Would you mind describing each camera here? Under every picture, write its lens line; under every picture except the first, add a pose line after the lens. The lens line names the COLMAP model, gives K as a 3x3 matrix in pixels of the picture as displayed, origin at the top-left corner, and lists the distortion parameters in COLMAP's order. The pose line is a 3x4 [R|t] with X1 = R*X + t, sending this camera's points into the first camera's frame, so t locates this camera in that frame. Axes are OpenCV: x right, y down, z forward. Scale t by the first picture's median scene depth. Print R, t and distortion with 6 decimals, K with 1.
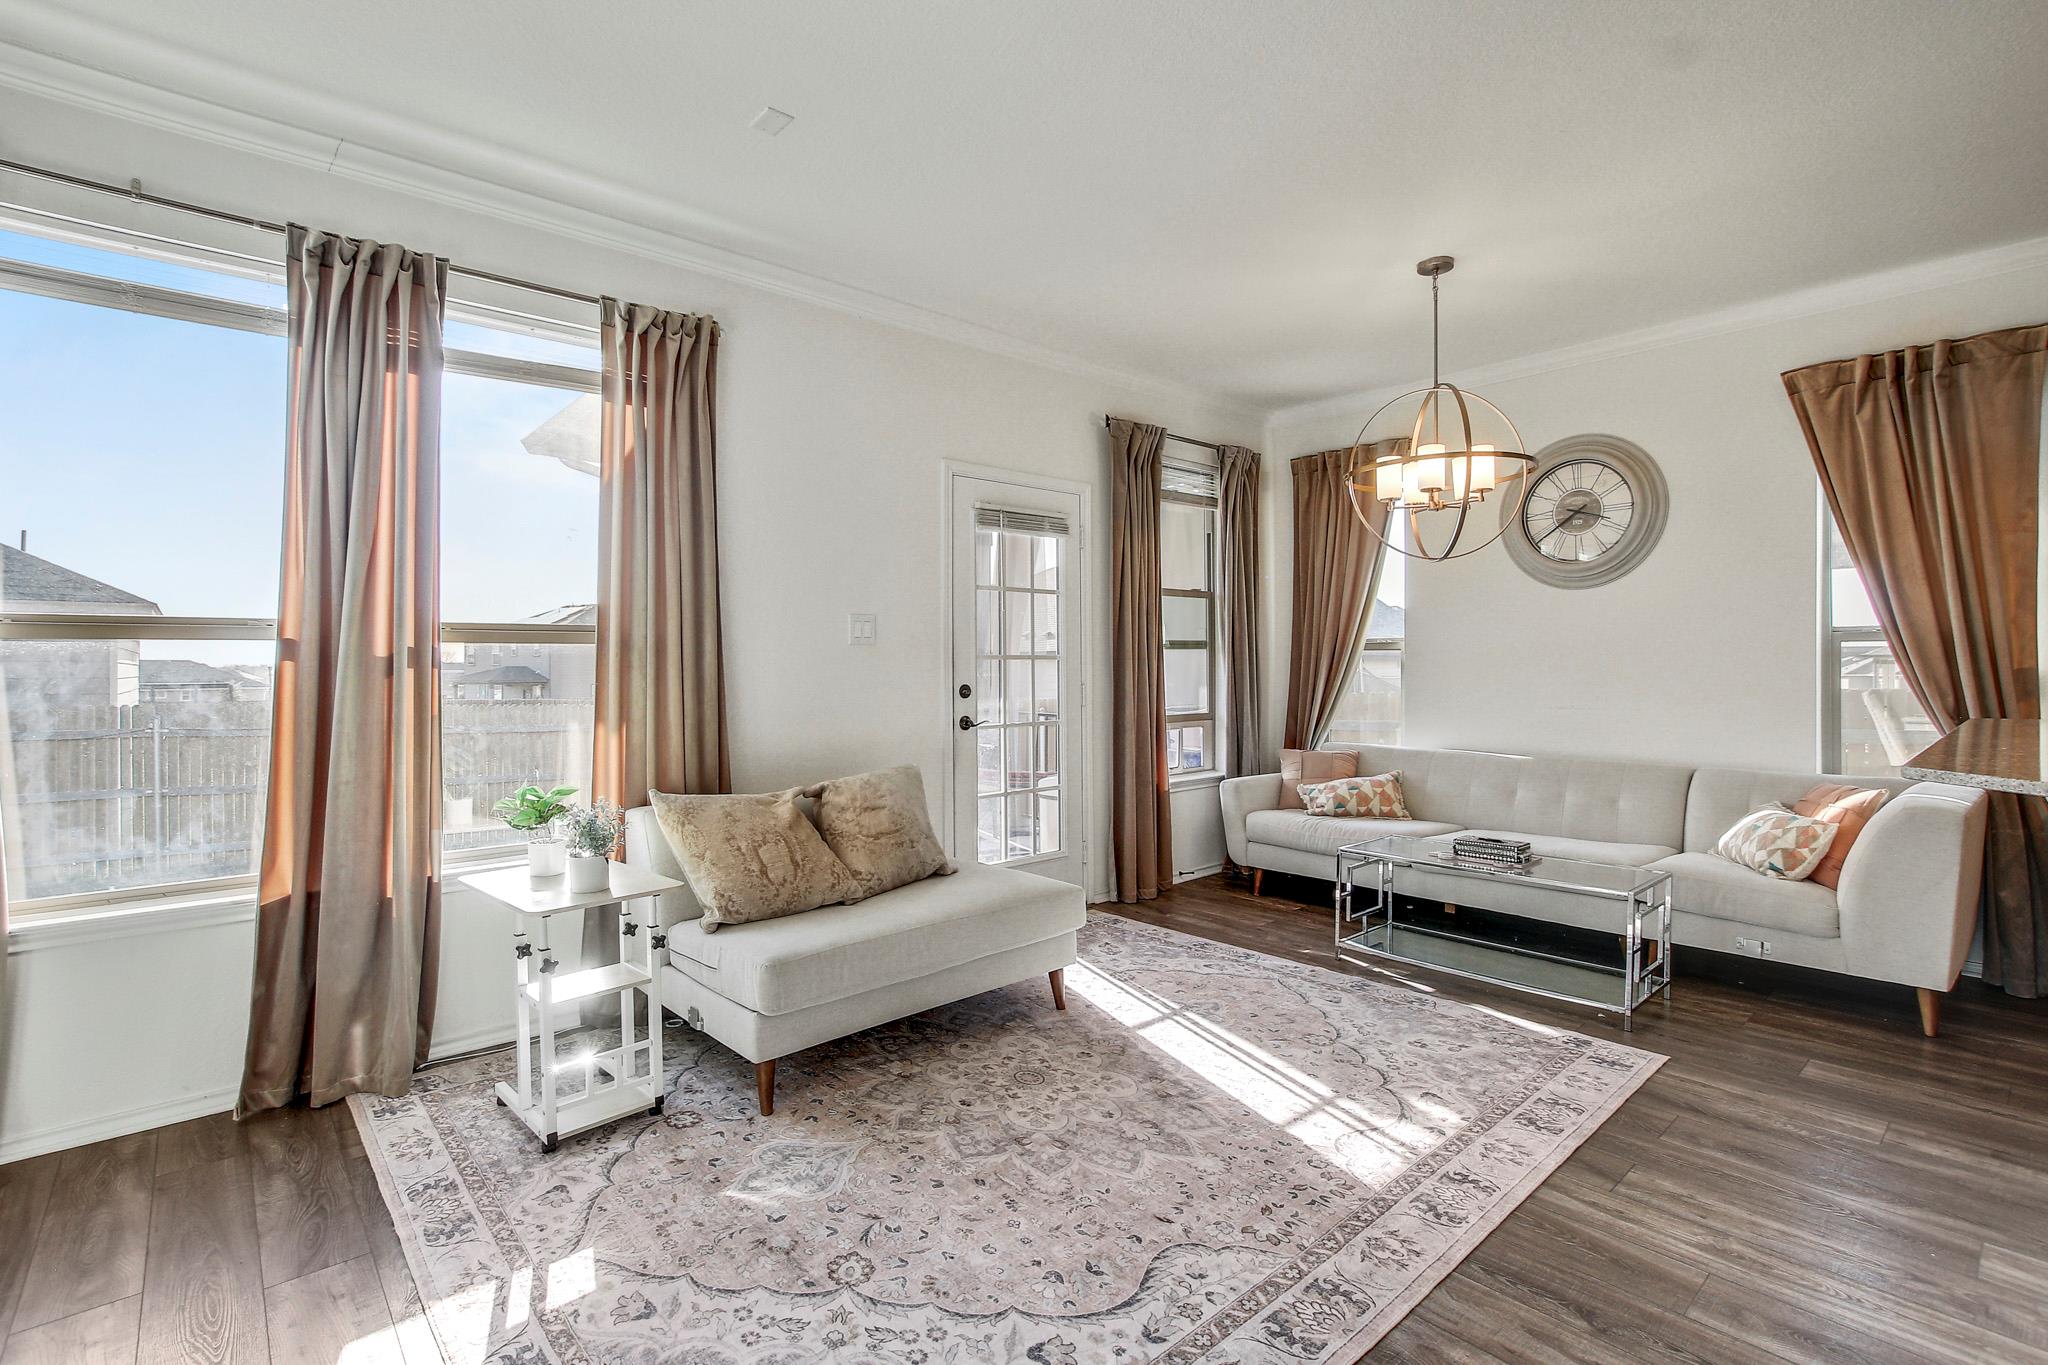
lens RADIAL K [[949.2, 0, 1026.6], [0, 949.2, 674.2], [0, 0, 1]] dist [-0.022926, 0.000315]
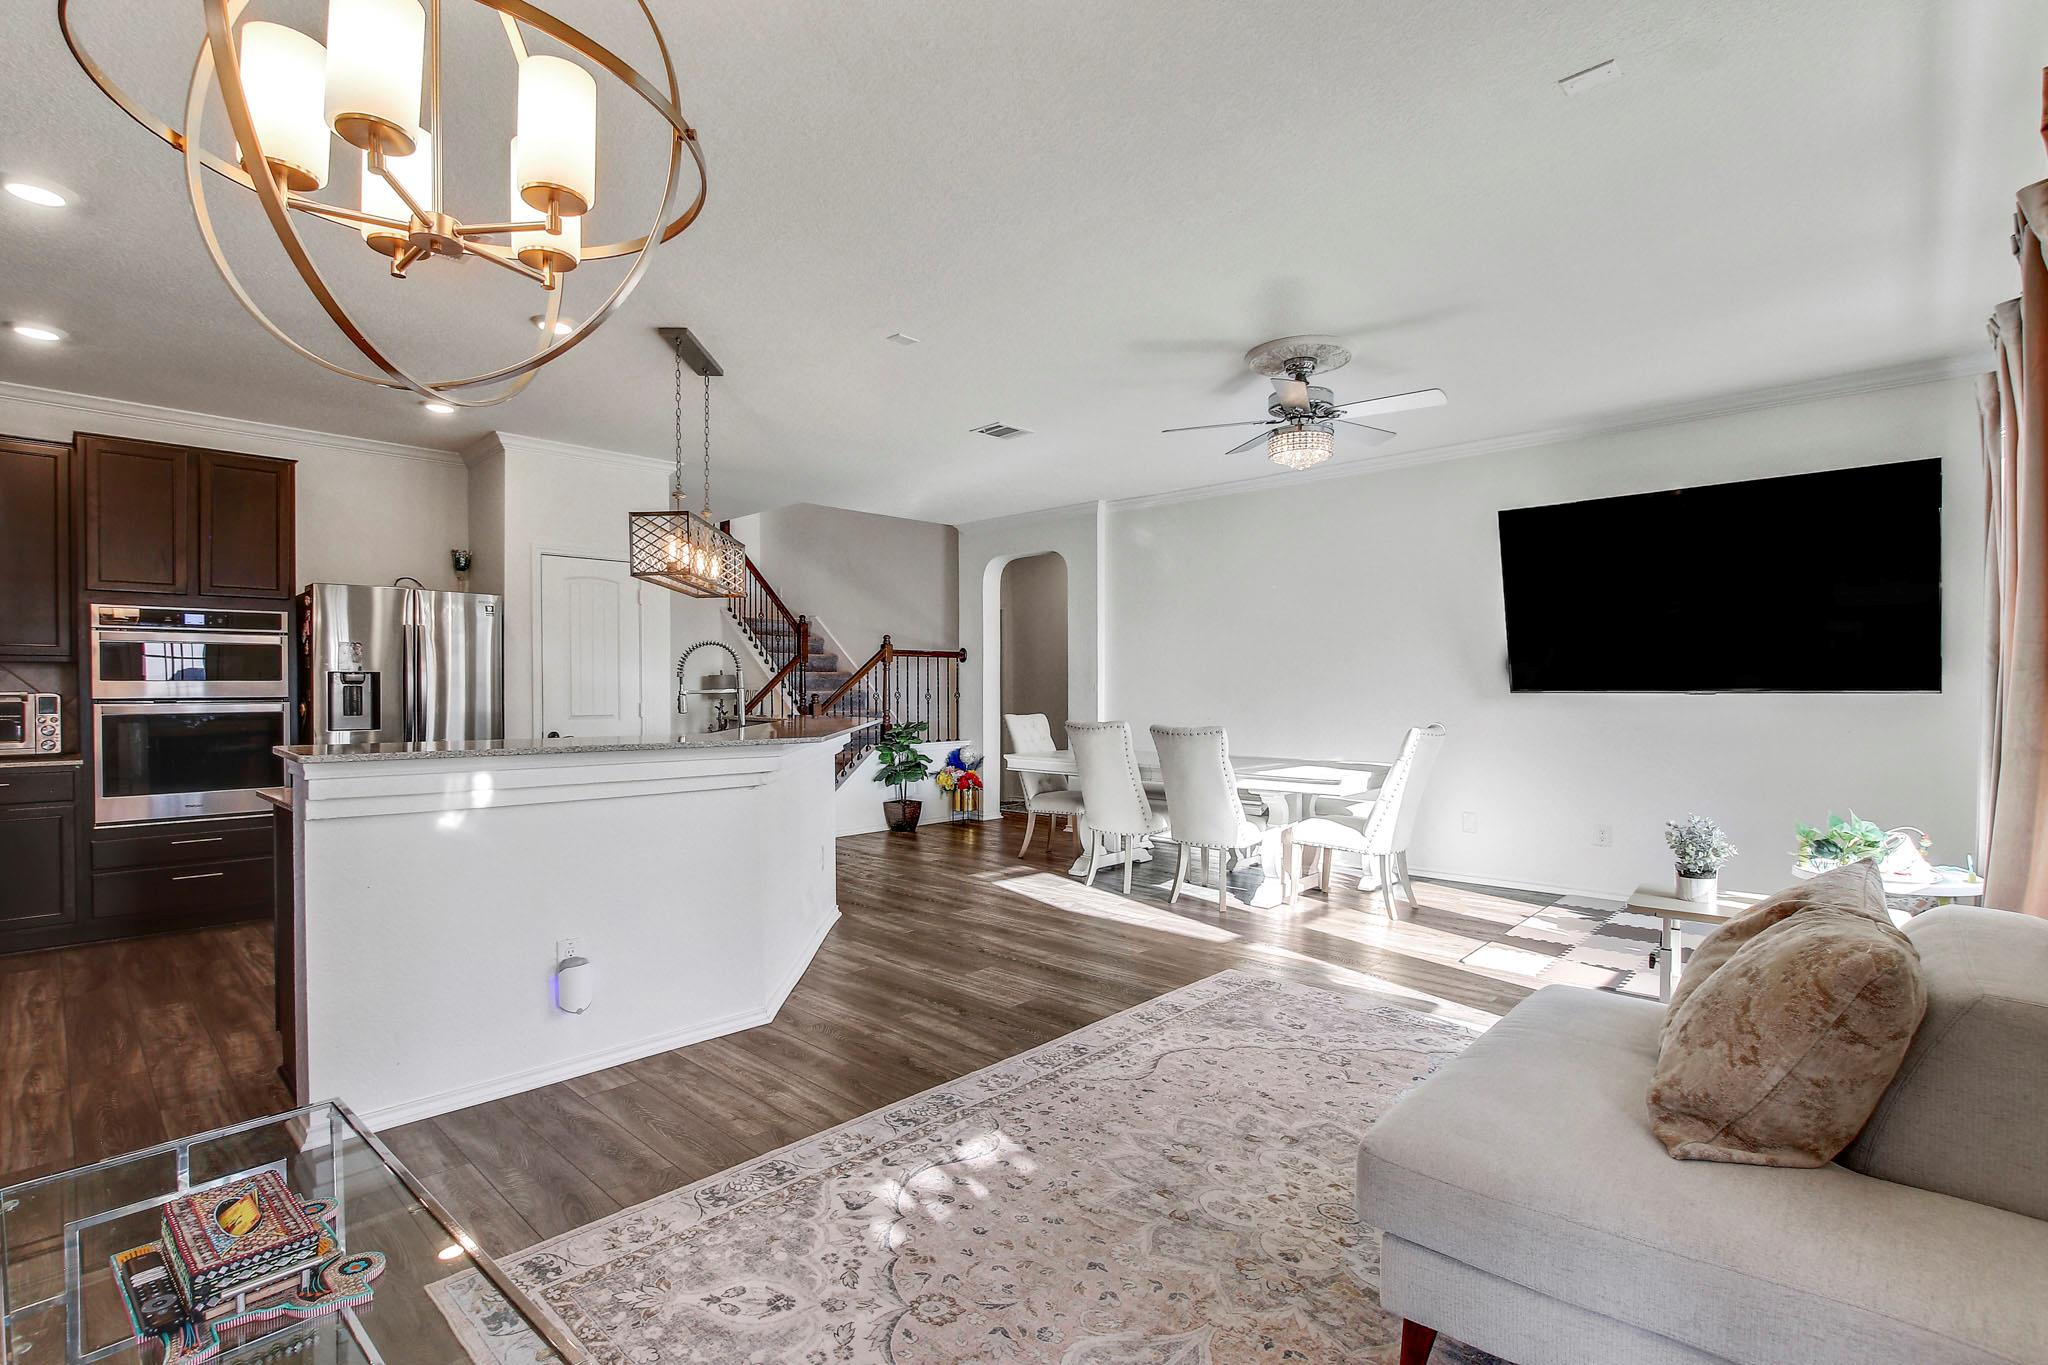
lens RADIAL K [[949.2, 0, 1026.6], [0, 949.2, 674.2], [0, 0, 1]] dist [-0.022926, 0.000315]
pose [[-0.996377, 0.007445, -0.084715, 0.267477], [0.007978, 0.999950, -0.005956, -0.016968], [0.084666, -0.006611, -0.996387, 1.446543]]
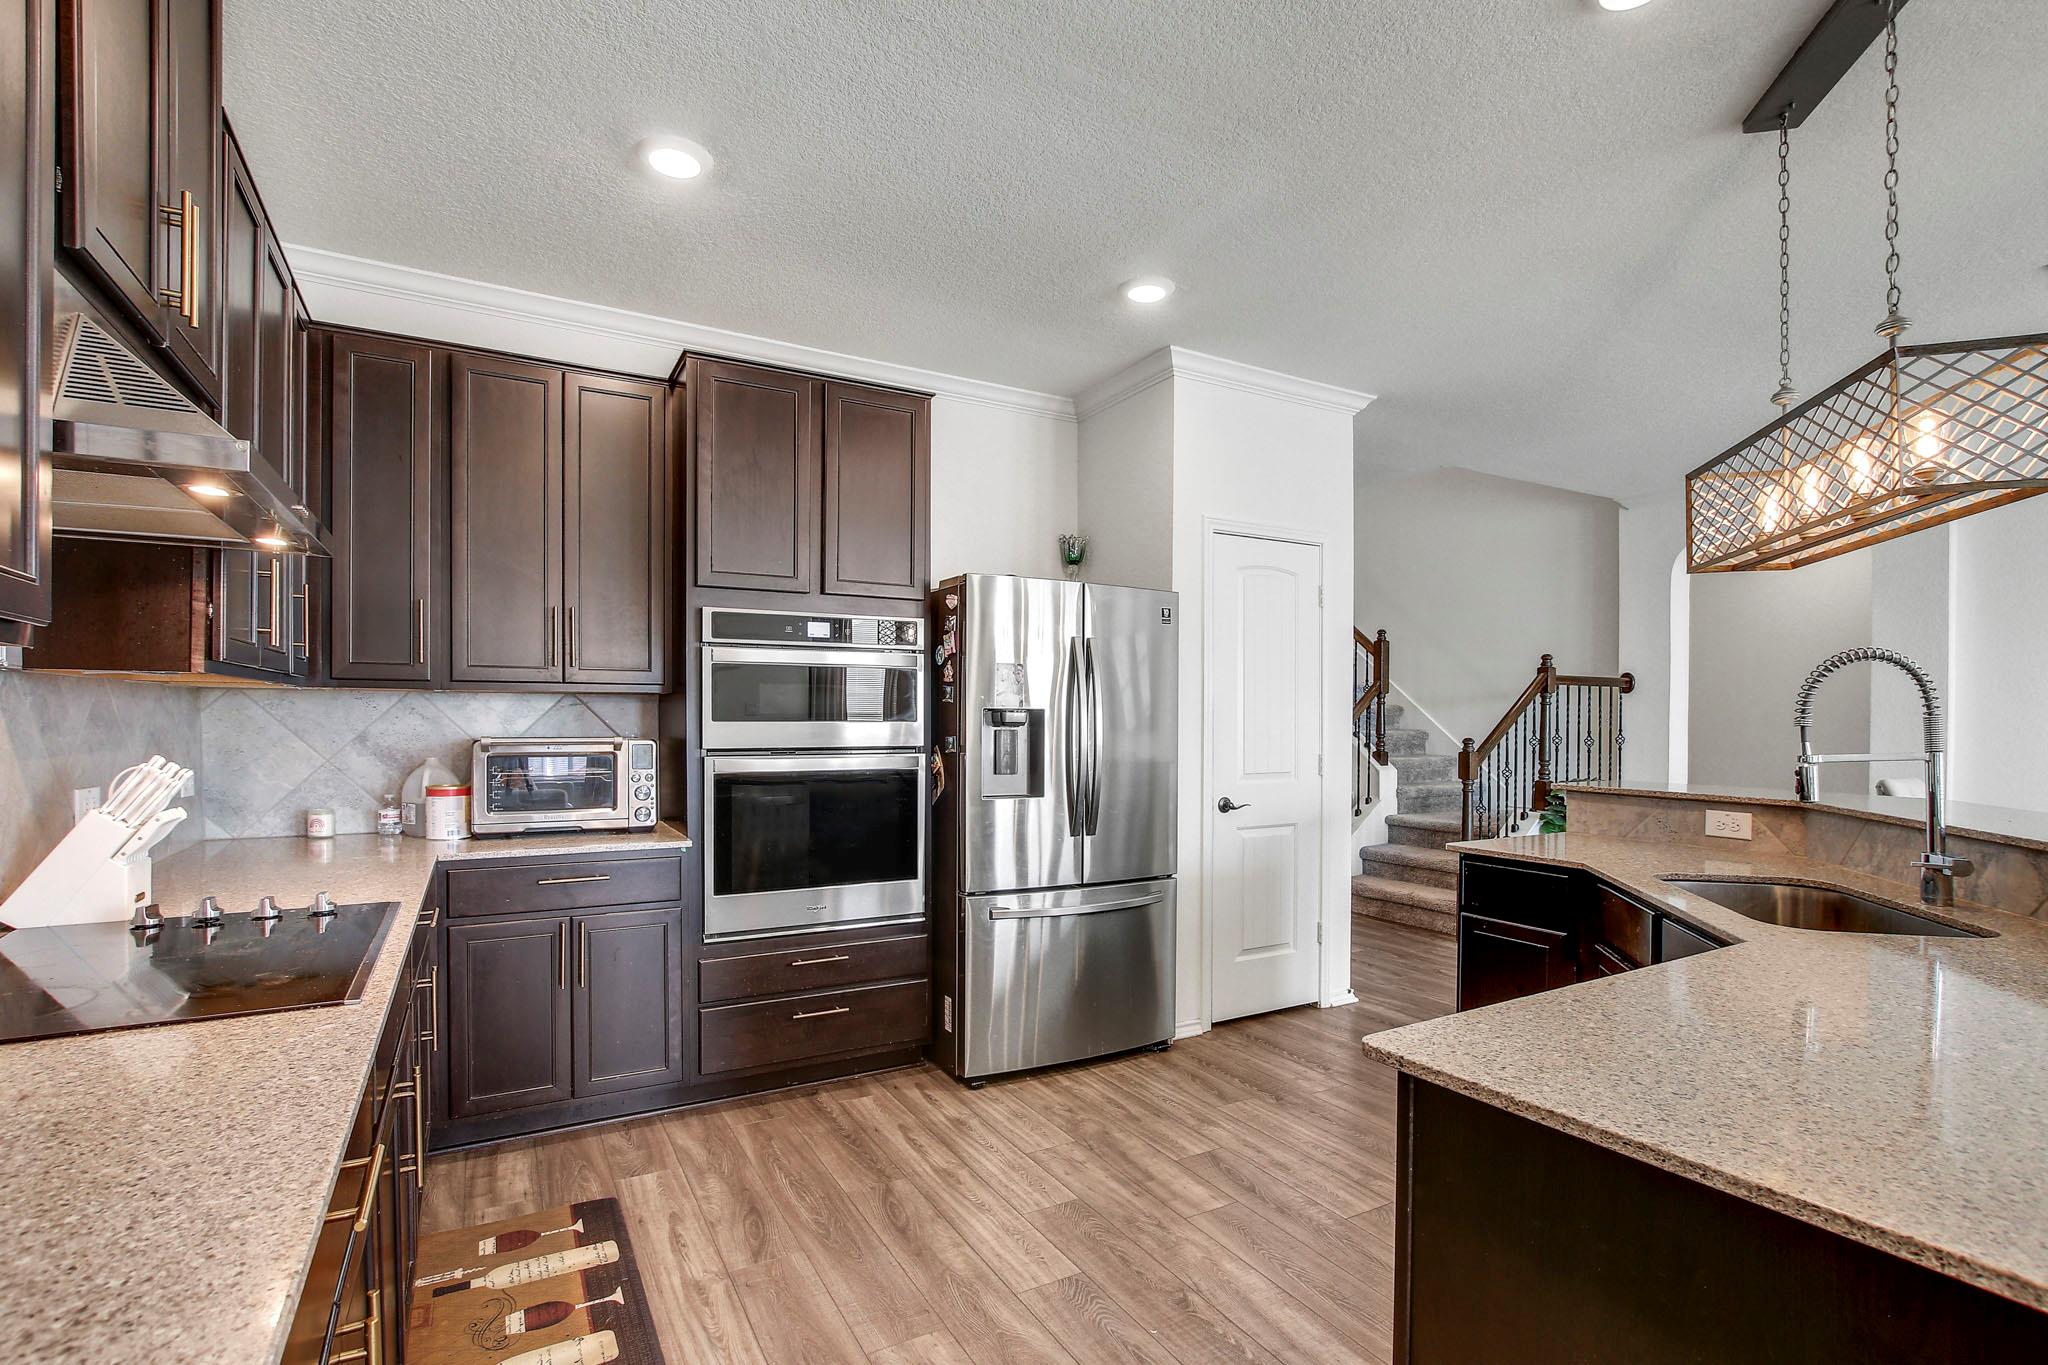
lens RADIAL K [[961.5, 0, 1017.2], [0, 961.5, 713.6], [0, 0, 1]] dist [0.000593, 0.000422]
pose [[-0.975552, -0.001119, 0.219766, 0.977867], [0.000024, 0.999986, 0.005198, -0.038082], [-0.219769, 0.005076, -0.975539, 0.854761]]
